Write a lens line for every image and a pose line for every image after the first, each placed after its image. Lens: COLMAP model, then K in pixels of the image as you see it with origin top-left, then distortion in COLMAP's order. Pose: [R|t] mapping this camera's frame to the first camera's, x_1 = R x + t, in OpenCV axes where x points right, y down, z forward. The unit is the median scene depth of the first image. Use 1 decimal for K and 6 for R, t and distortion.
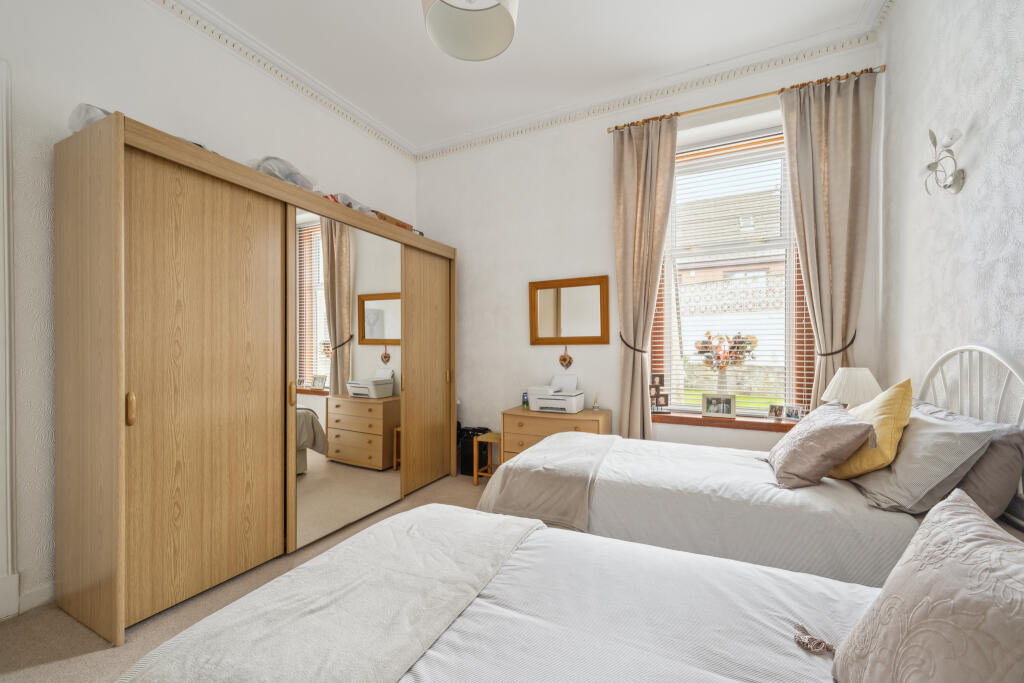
lens RADIAL K [[396.9, 0, 510.4], [0, 396.9, 348.4], [0, 0, 1]] dist [-0.004065, -0.000584]
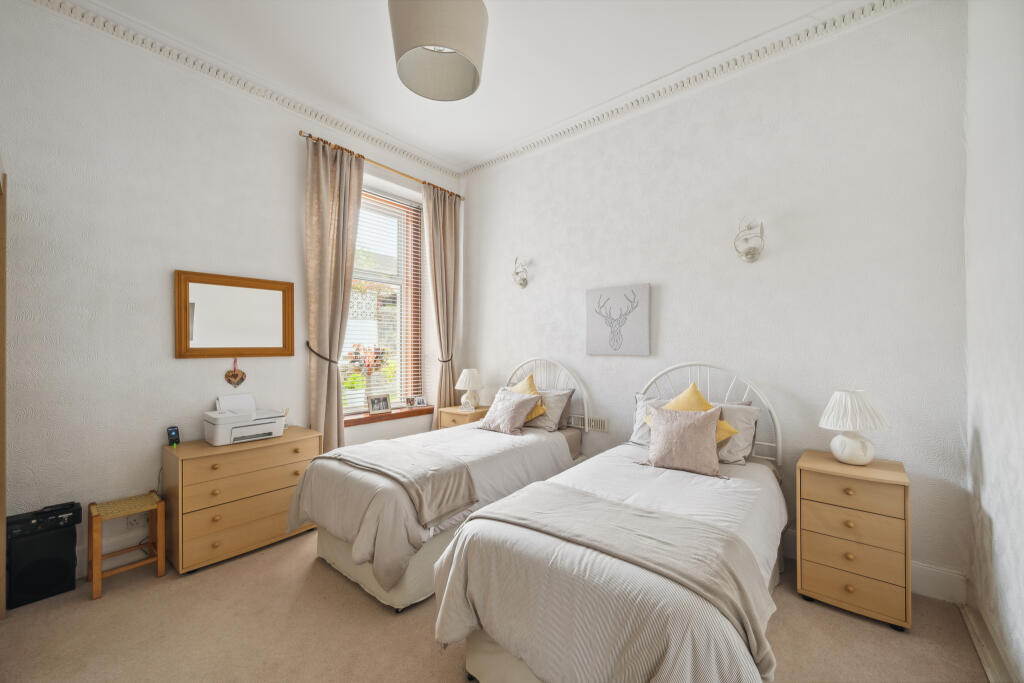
lens RADIAL K [[396.9, 0, 509.6], [0, 396.9, 343.9], [0, 0, 1]] dist [-0.004065, -0.000584]
pose [[0.242268, 0.009317, 0.970165, -0.579155], [-0.000917, 0.999956, -0.009374, -0.033441], [-0.970209, 0.001381, 0.242266, 0.293796]]
